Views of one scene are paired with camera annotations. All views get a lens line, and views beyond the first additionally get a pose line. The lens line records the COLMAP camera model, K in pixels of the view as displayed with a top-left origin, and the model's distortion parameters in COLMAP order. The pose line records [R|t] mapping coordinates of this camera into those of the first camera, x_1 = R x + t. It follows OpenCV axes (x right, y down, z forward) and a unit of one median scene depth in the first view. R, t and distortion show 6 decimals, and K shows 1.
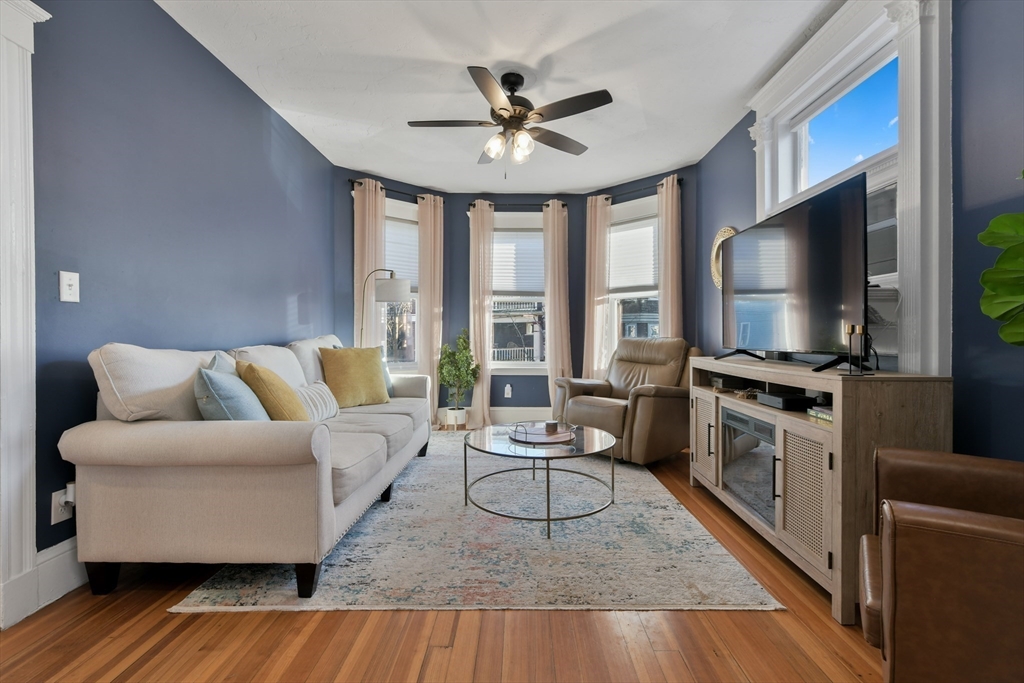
lens RADIAL K [[445.9, 0, 514.0], [0, 445.9, 335.8], [0, 0, 1]] dist [-0.003547, -0.000326]
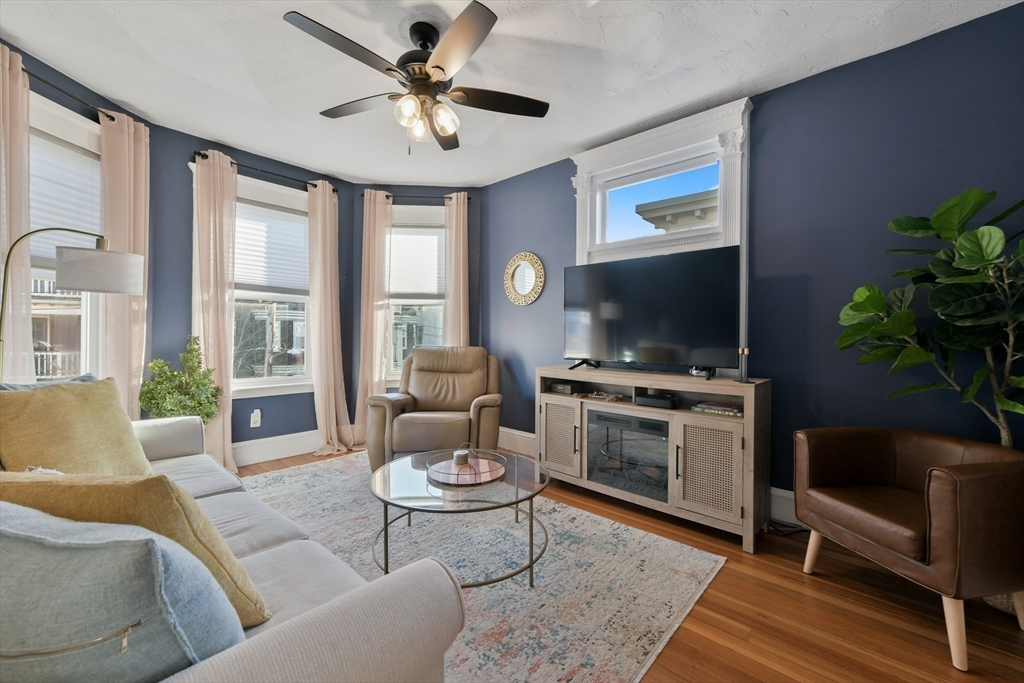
lens RADIAL K [[414.5, 0, 516.2], [0, 414.5, 334.3], [0, 0, 1]] dist [-0.001563, 0.001234]
pose [[0.662373, 0.004017, 0.749163, -0.296796], [-0.007640, 0.999970, 0.001393, -0.025714], [-0.749135, -0.006646, 0.662384, 0.252855]]
